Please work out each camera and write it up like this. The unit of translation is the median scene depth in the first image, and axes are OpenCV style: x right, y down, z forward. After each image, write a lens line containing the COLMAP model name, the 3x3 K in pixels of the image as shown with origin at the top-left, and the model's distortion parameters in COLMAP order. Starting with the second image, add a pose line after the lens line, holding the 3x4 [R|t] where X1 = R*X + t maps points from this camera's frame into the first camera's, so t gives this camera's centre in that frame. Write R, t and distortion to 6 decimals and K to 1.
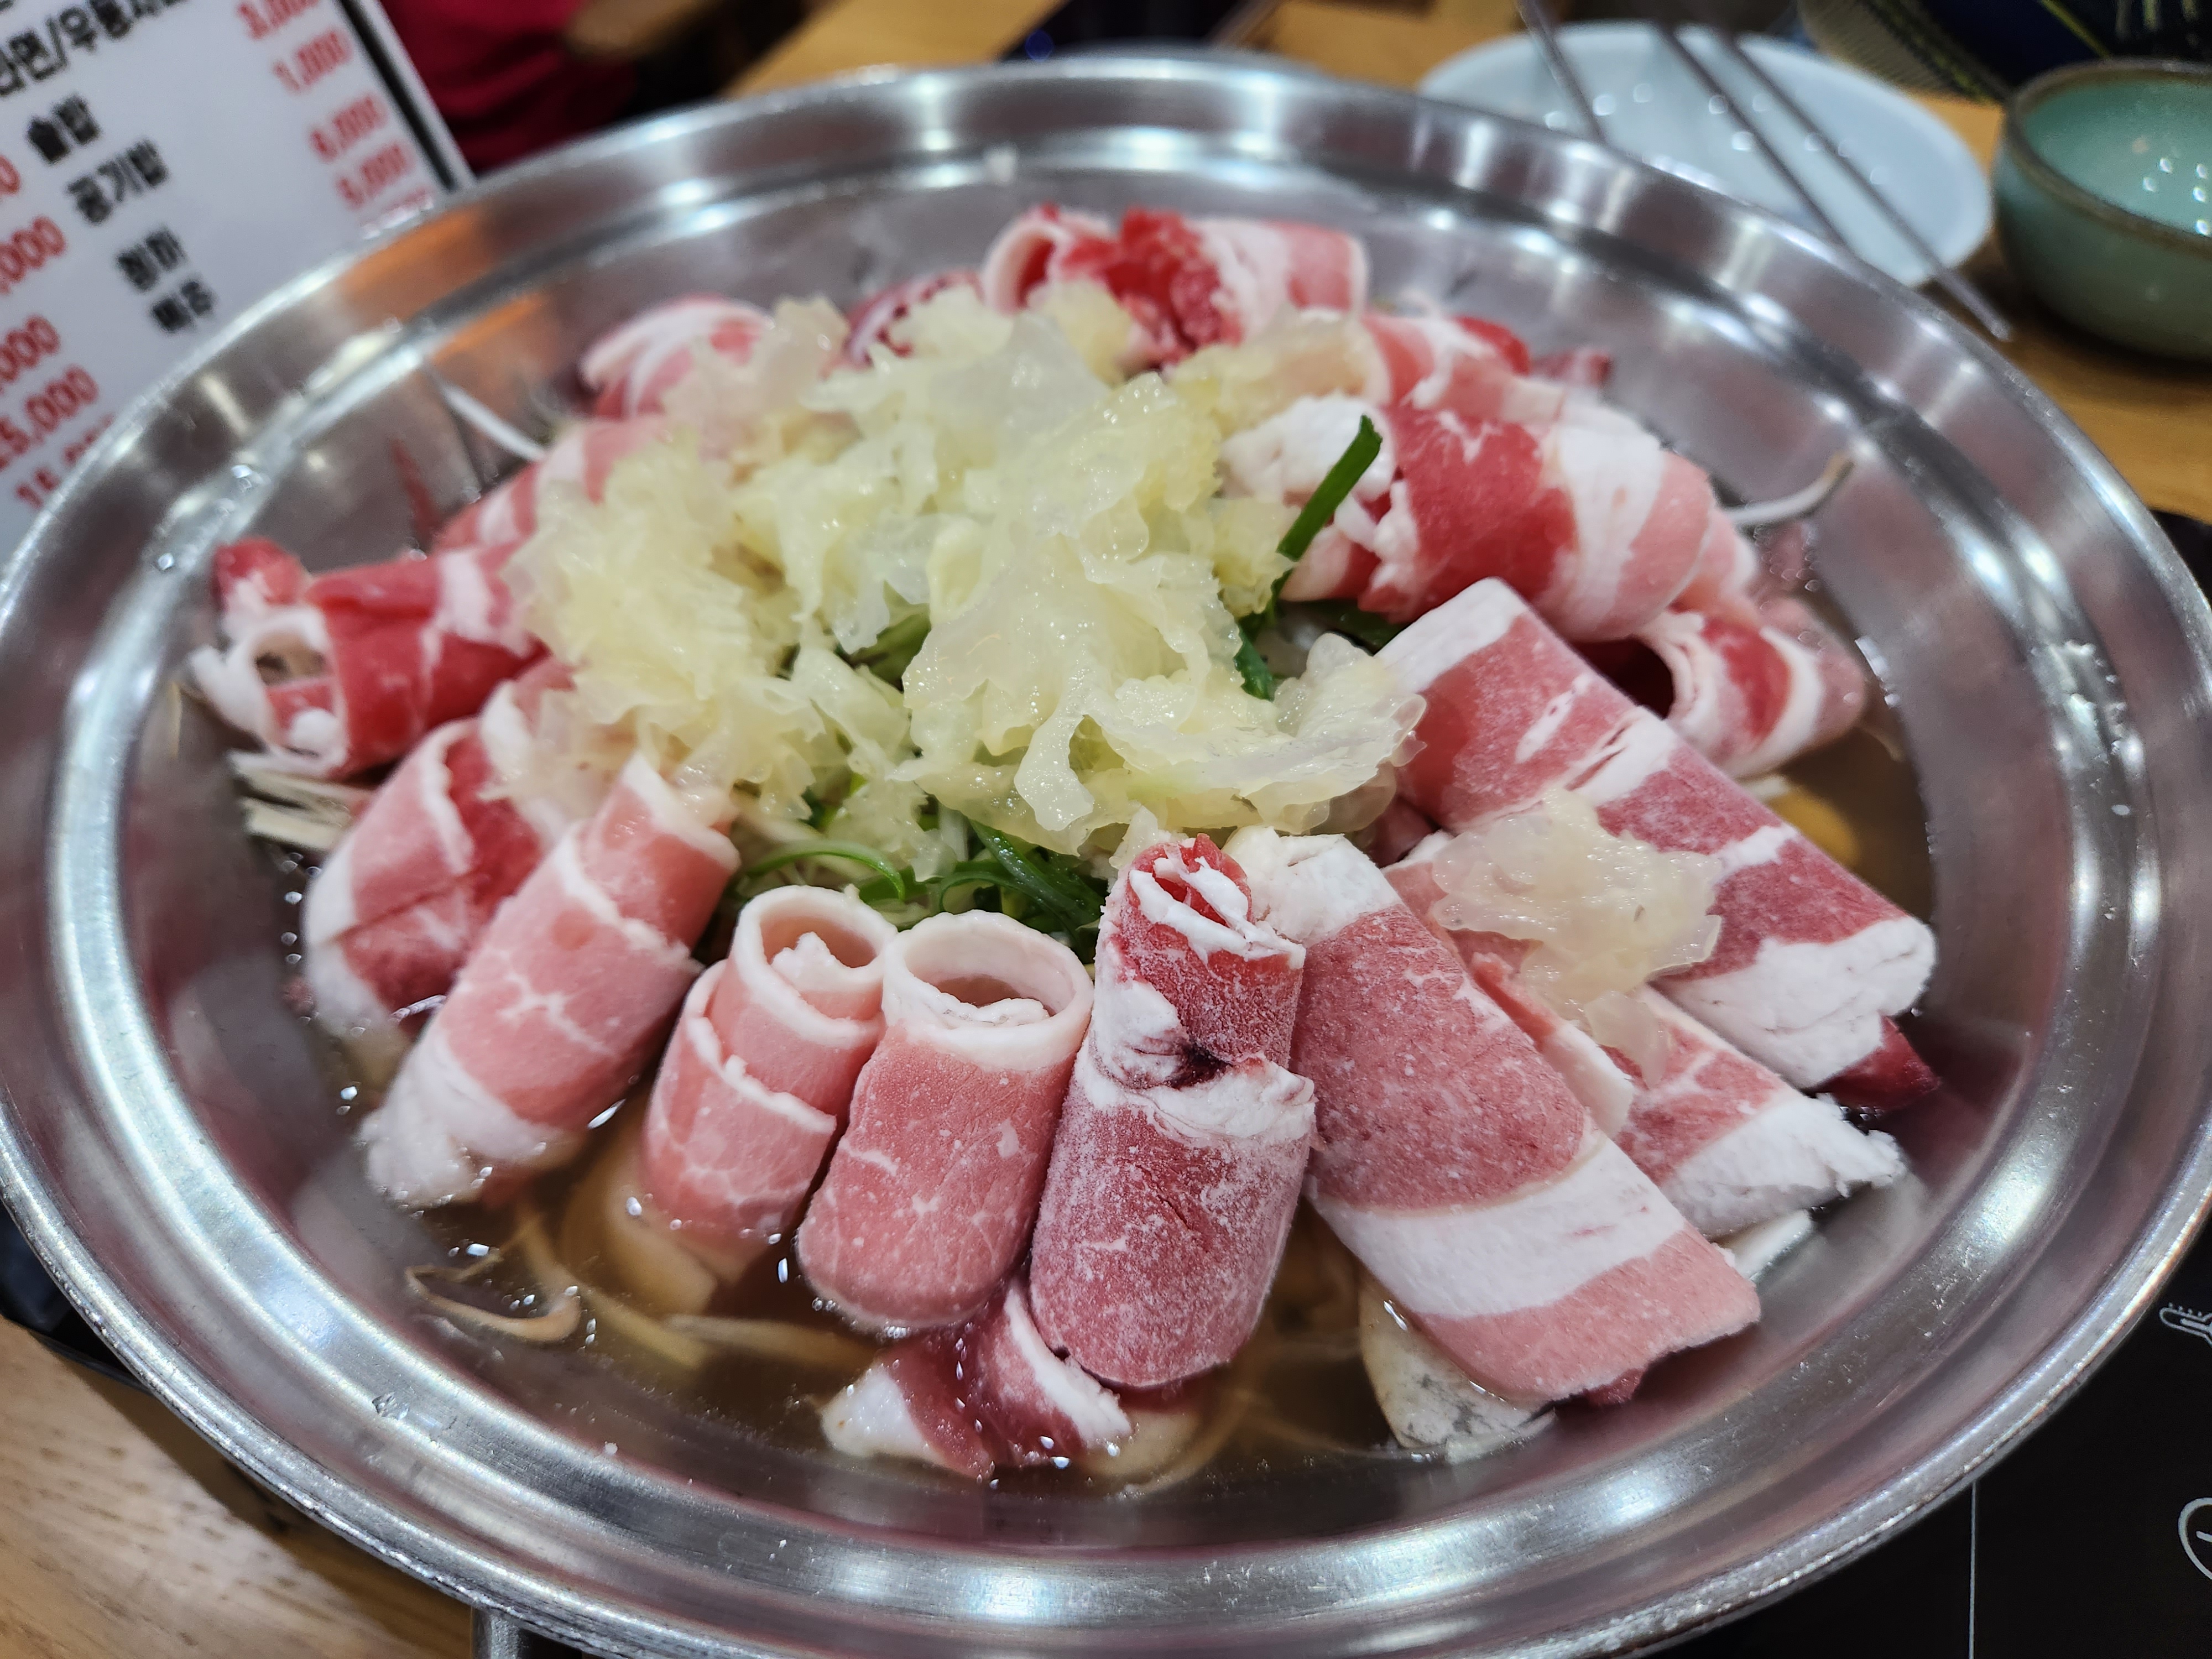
lens RADIAL K [[1469.4, 0, 1102.4], [0, 1469.4, 831.7], [0, 0, 1]] dist [0.004516, -0.012365]
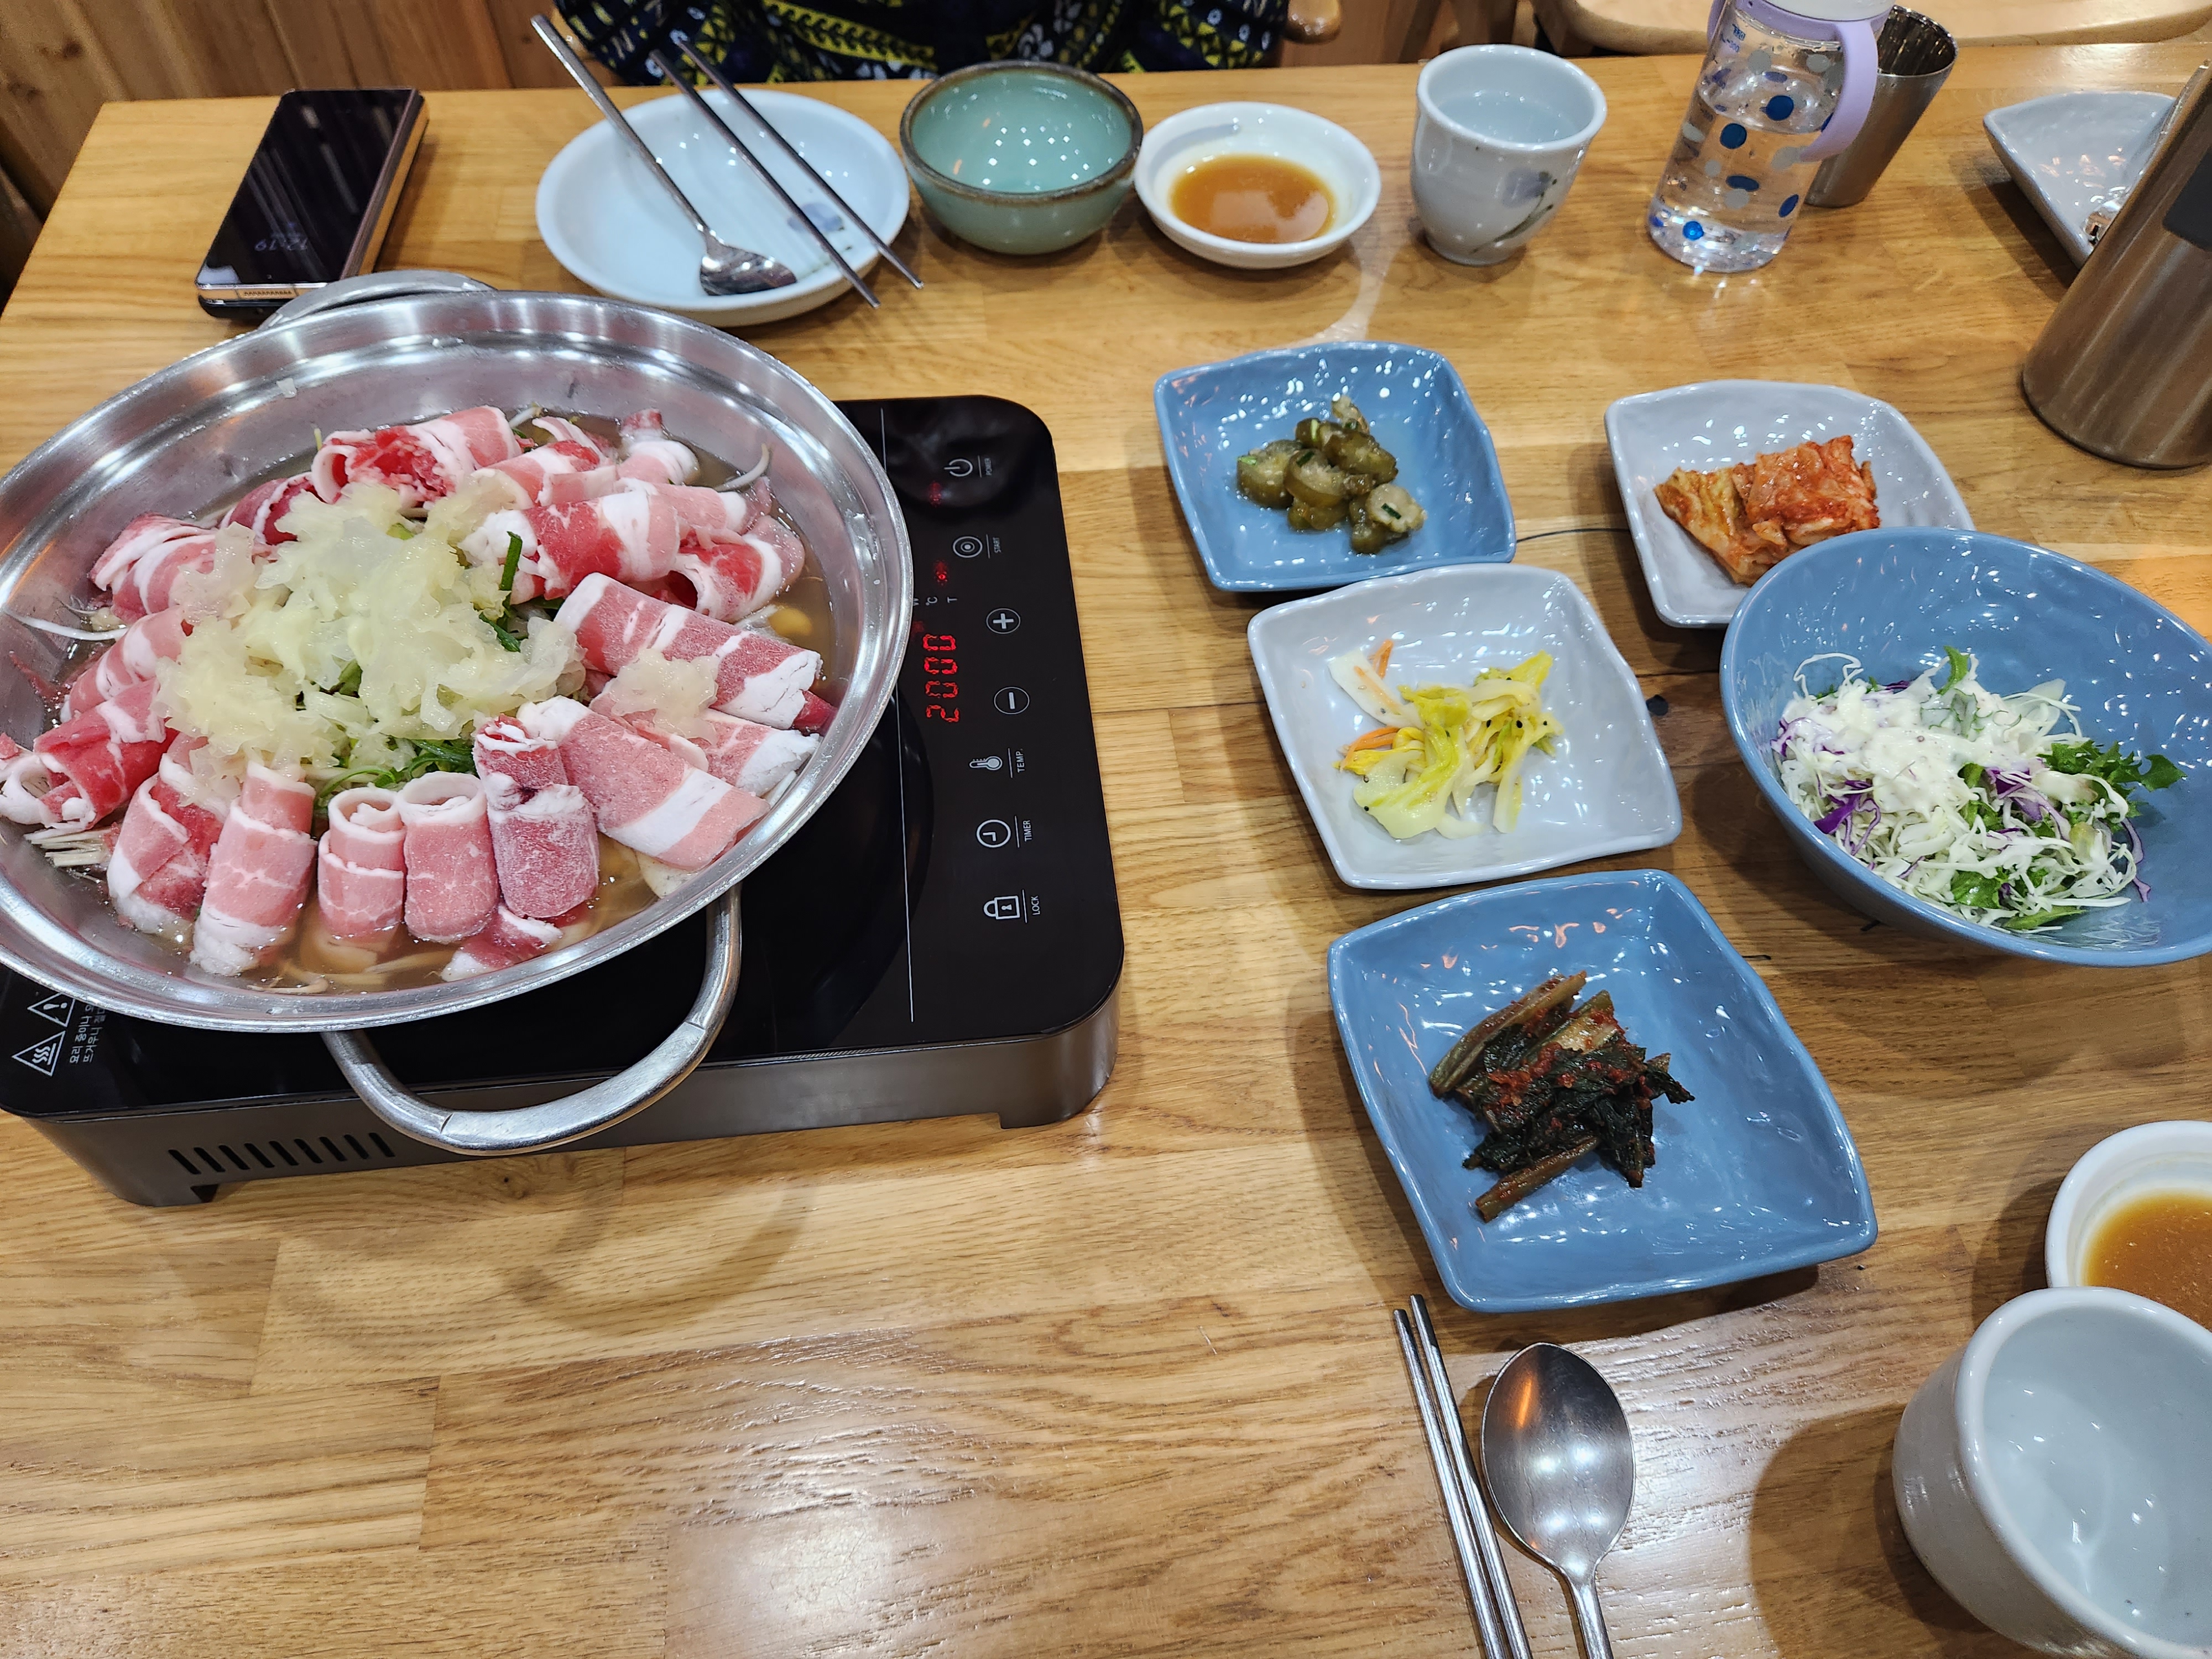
lens RADIAL K [[1469.4, 0, 1113.2], [0, 1469.4, 820.6], [0, 0, 1]] dist [0.004516, -0.012365]
pose [[0.889562, -0.355902, 0.286378, 0.195597], [0.319334, 0.932762, 0.167277, 0.079435], [-0.326657, -0.057353, 0.943401, -1.643953]]
